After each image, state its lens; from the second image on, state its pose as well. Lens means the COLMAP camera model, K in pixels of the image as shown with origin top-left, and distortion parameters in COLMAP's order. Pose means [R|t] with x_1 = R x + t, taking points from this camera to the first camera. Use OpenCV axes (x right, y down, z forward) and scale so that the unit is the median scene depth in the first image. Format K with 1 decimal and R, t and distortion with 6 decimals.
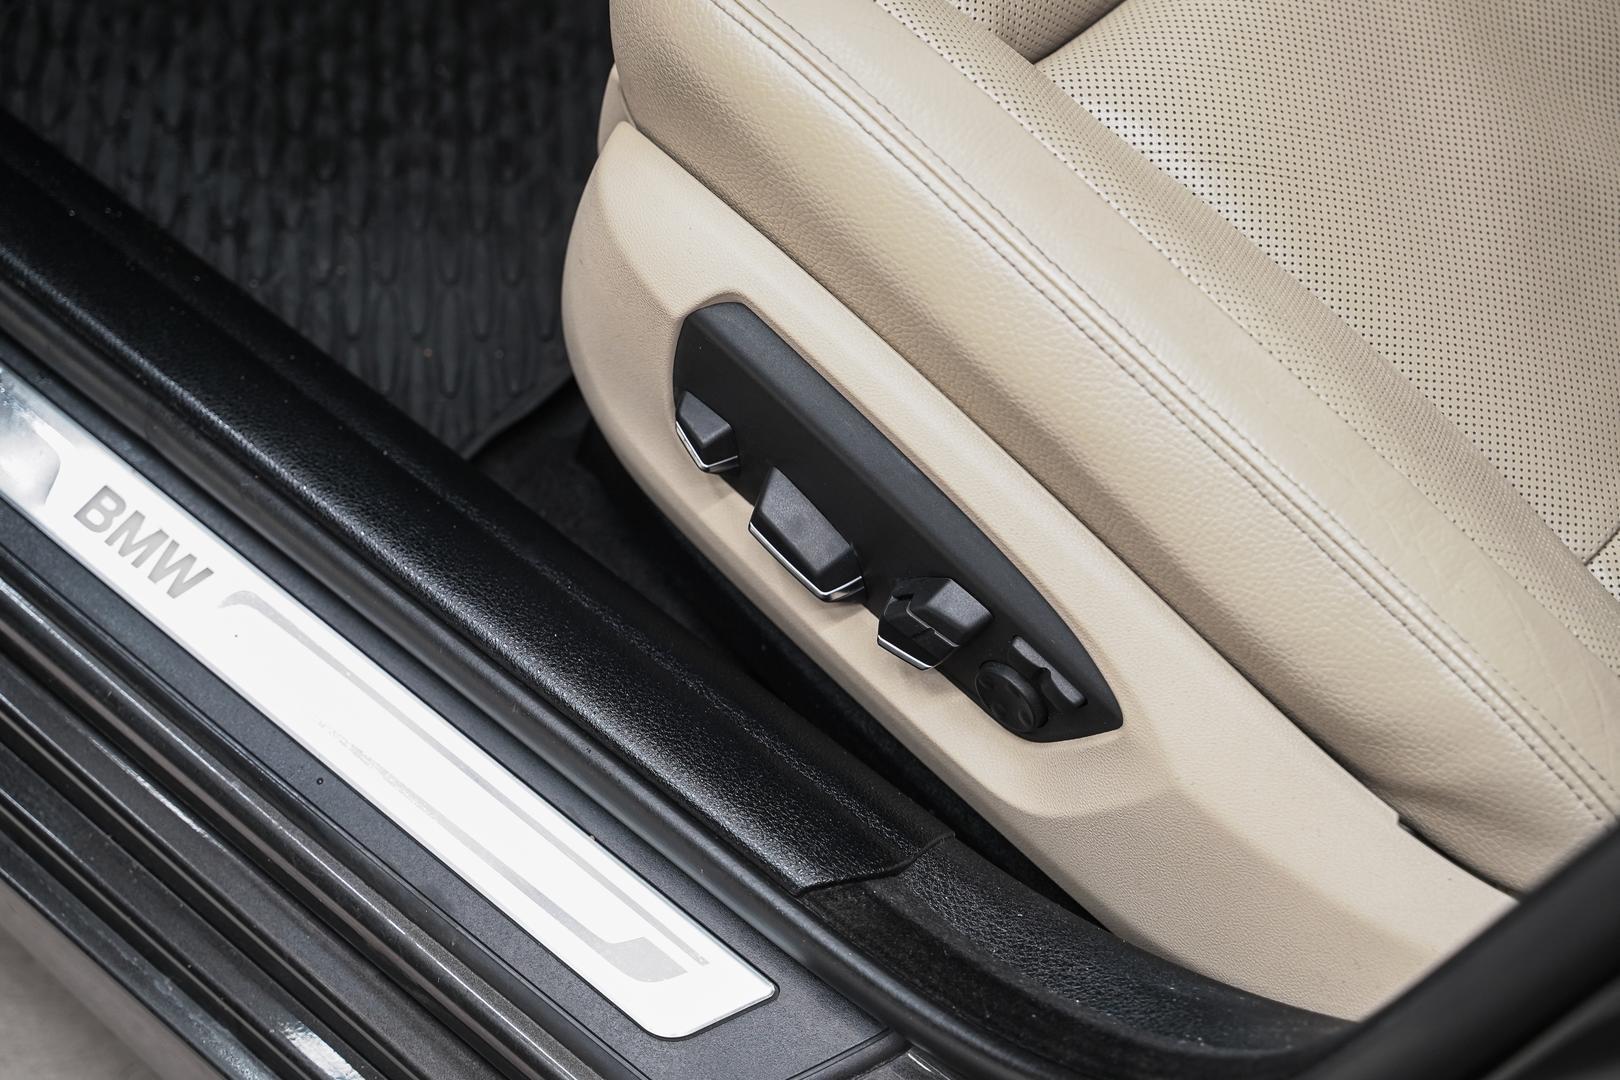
lens RADIAL K [[2831.1, 0, 810.0], [0, 2831.1, 540.0], [0, 0, 1]] dist [-0.017397, 0.094464]
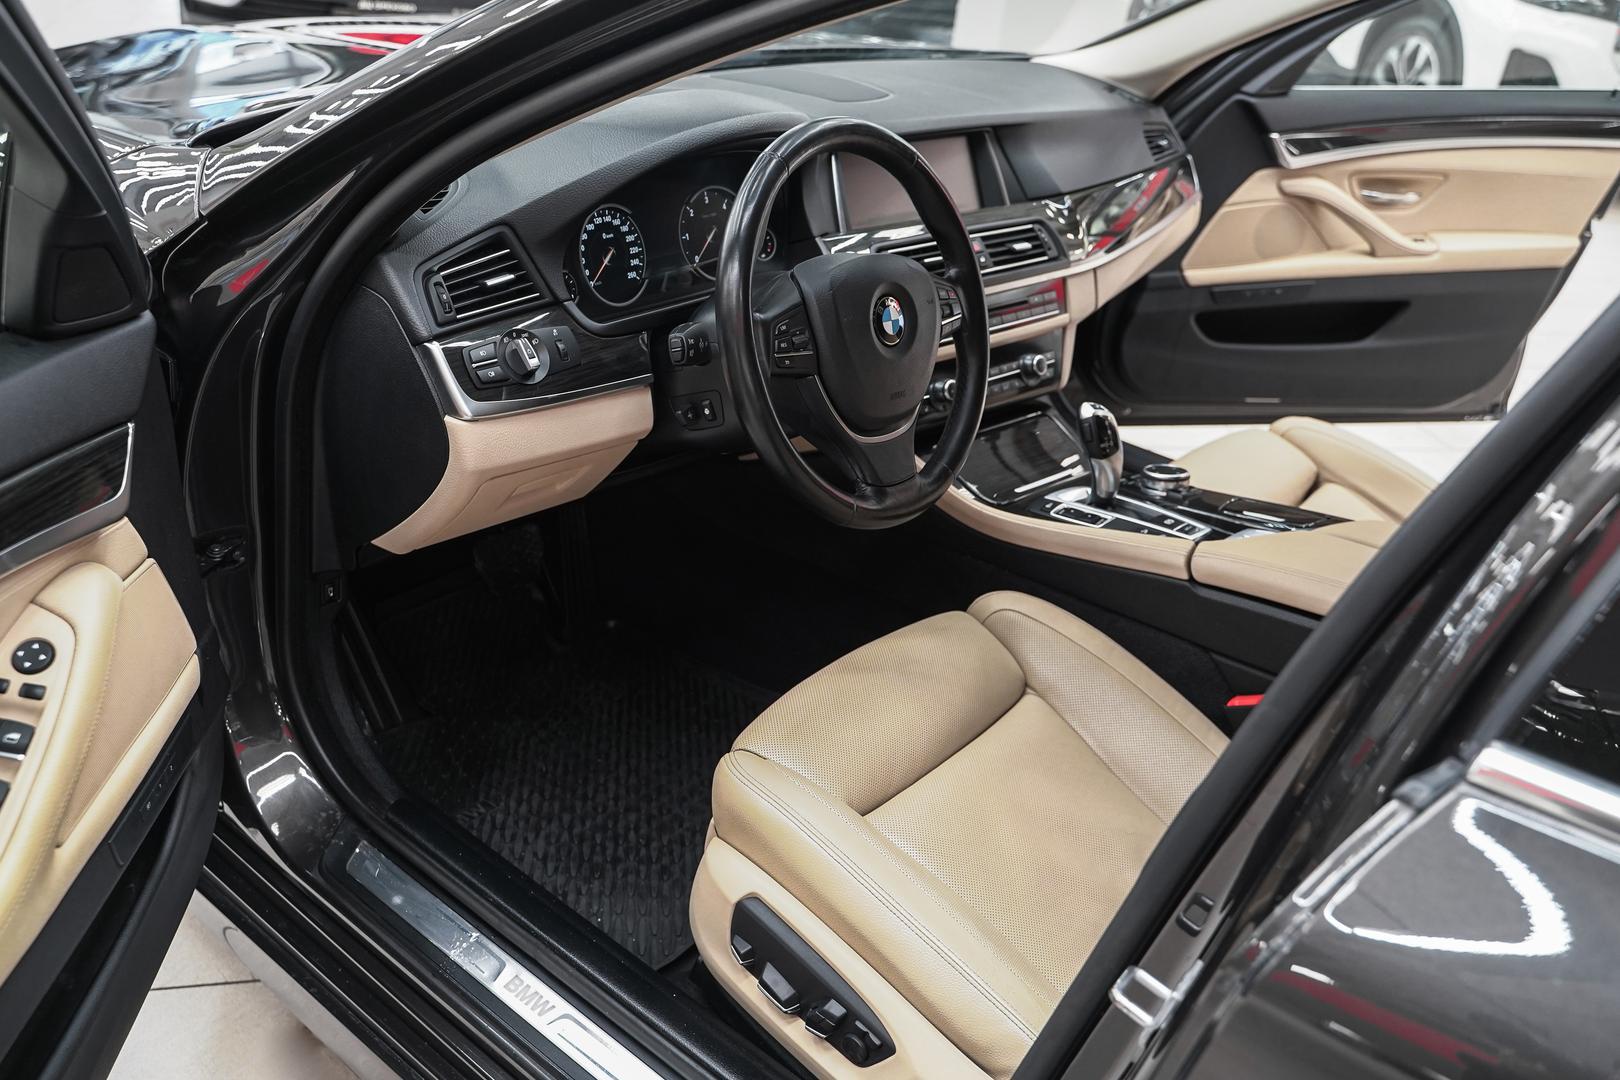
lens RADIAL K [[1392.3, 0, 769.0], [0, 1392.3, 548.5], [0, 0, 1]] dist [-0.001363, -0.000138]
pose [[0.999955, 0.009121, -0.002619, -0.009001], [-0.009346, 0.898824, -0.438209, 0.165563], [-0.001643, 0.438214, 0.898869, -0.309285]]
